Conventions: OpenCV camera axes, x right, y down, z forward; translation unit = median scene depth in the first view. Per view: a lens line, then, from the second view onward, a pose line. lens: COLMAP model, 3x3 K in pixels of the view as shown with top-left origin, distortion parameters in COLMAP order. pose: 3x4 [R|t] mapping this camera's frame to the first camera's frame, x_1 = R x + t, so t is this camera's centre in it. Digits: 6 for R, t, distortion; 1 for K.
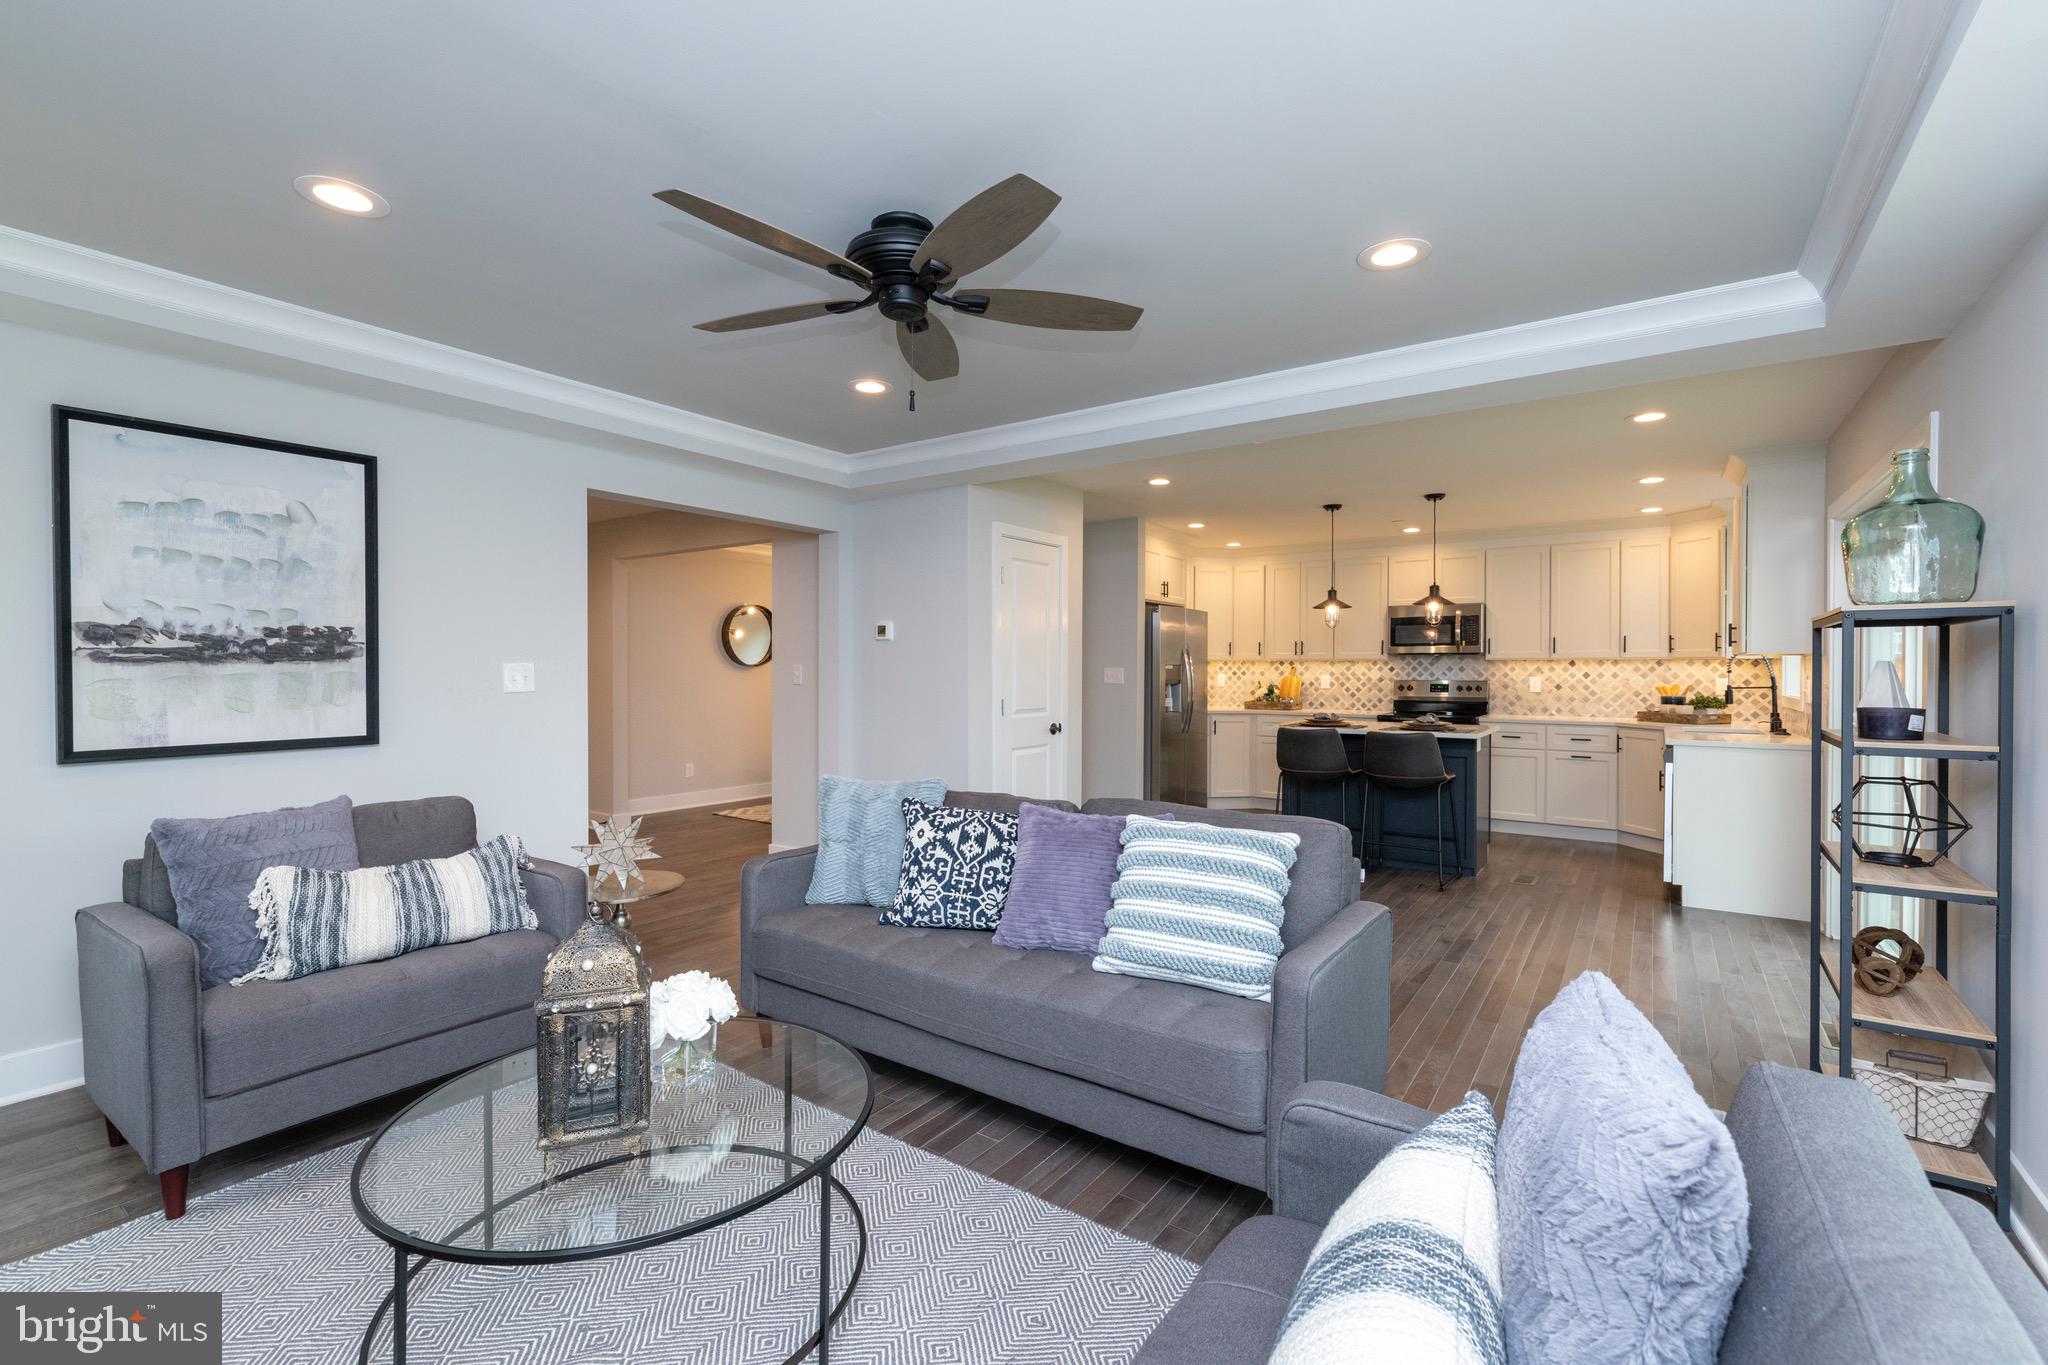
lens RADIAL K [[877.3, 0, 1029.4], [0, 877.3, 678.6], [0, 0, 1]] dist [0.000439, -0.000299]
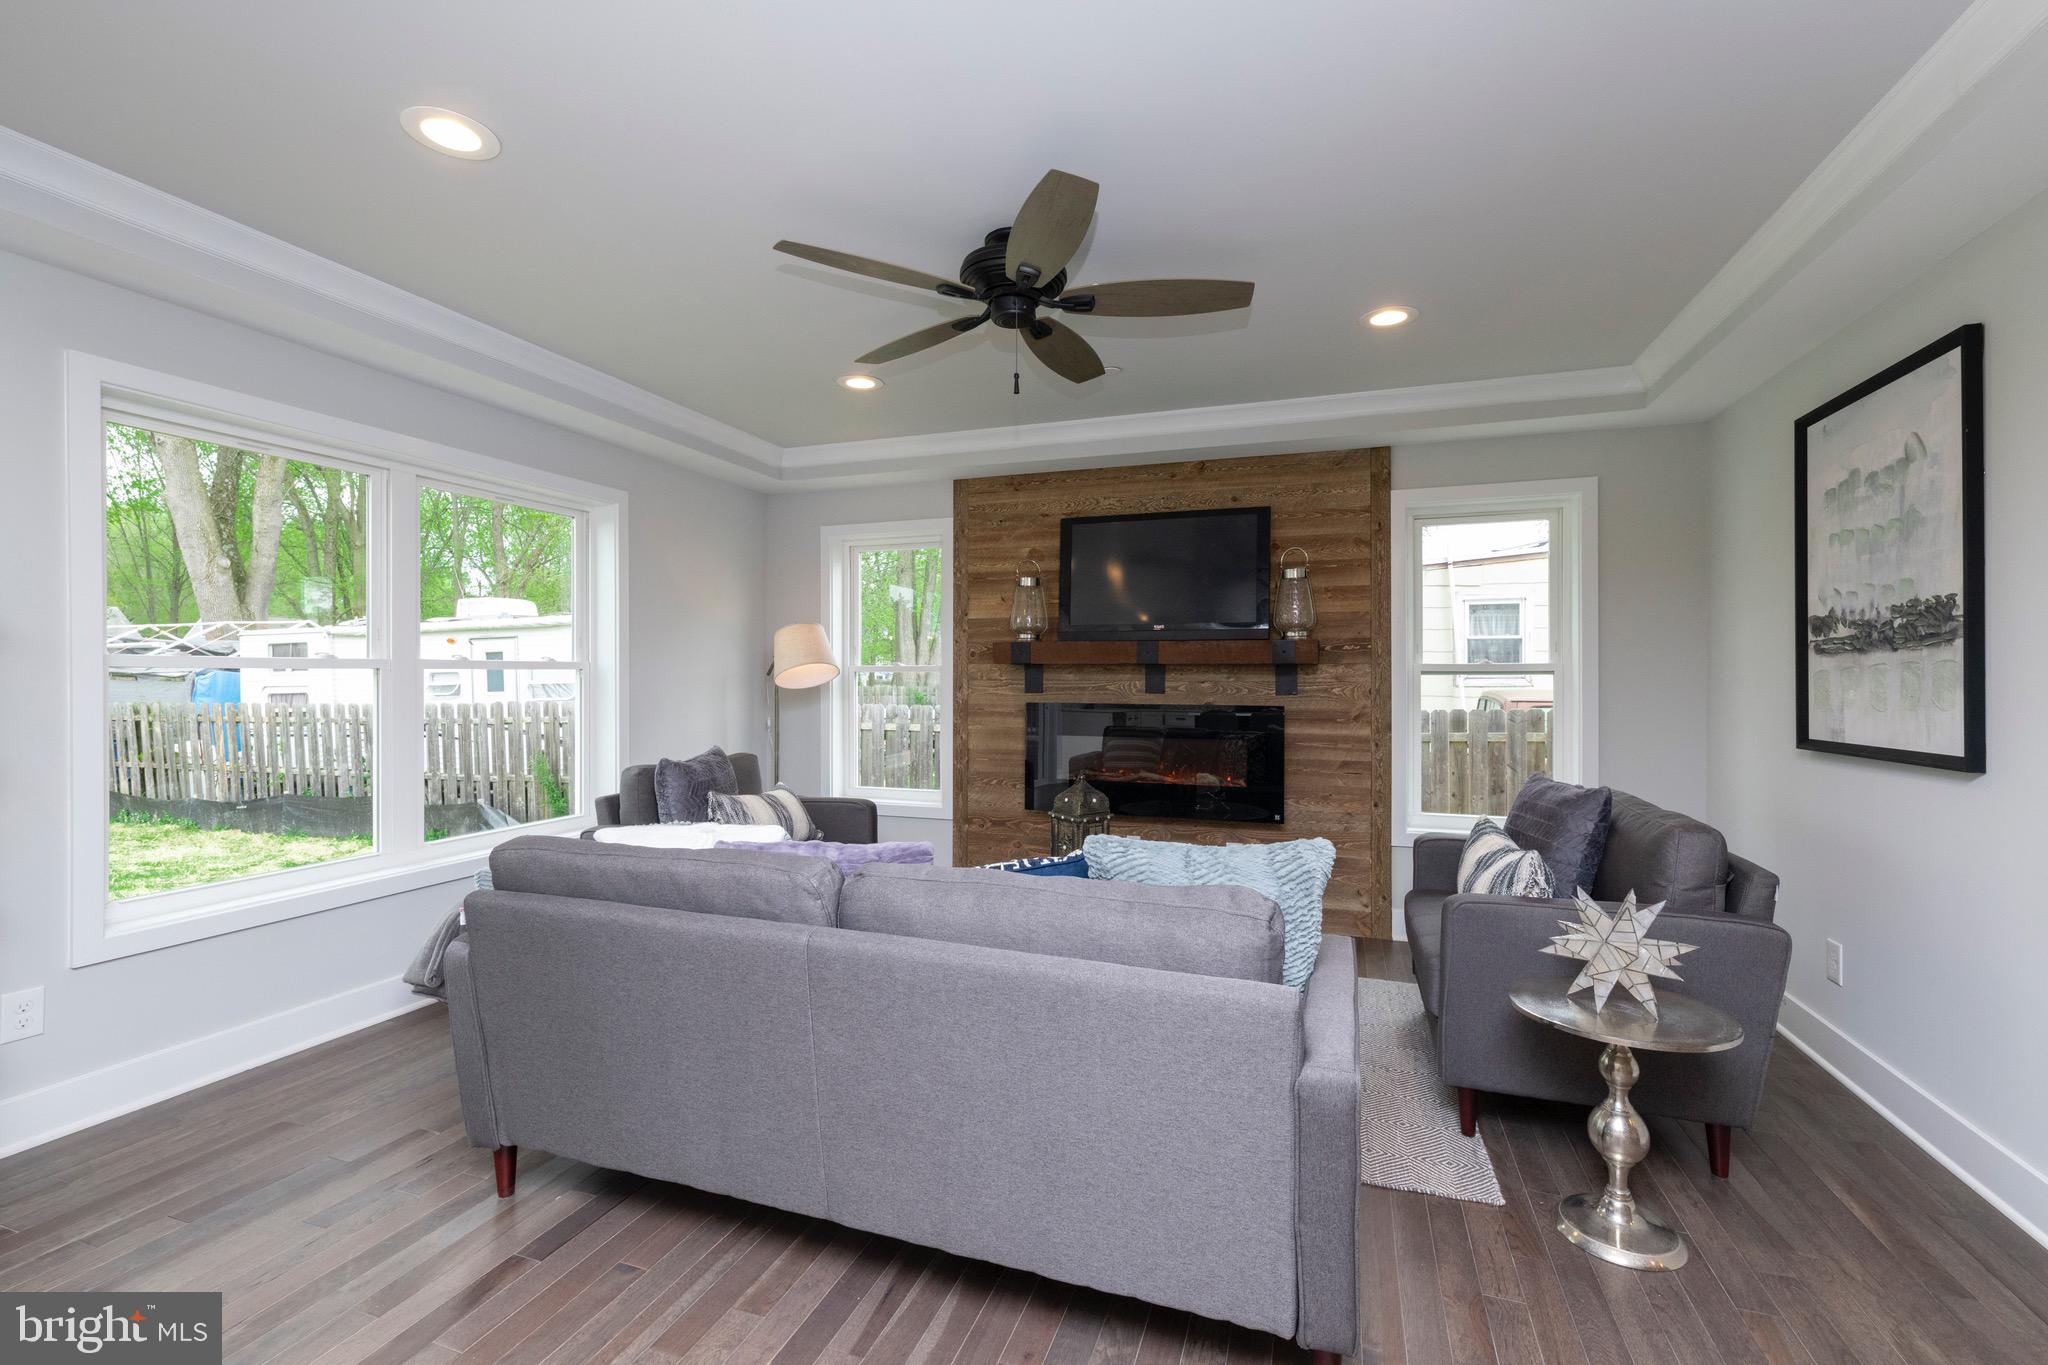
lens RADIAL K [[877.3, 0, 1029.4], [0, 877.3, 678.6], [0, 0, 1]] dist [0.000439, -0.000299]
pose [[-0.960764, 0.000317, -0.277367, 0.102197], [-0.002041, 0.999964, 0.008213, 0.002537], [0.277360, 0.008457, -0.960729, 1.546196]]
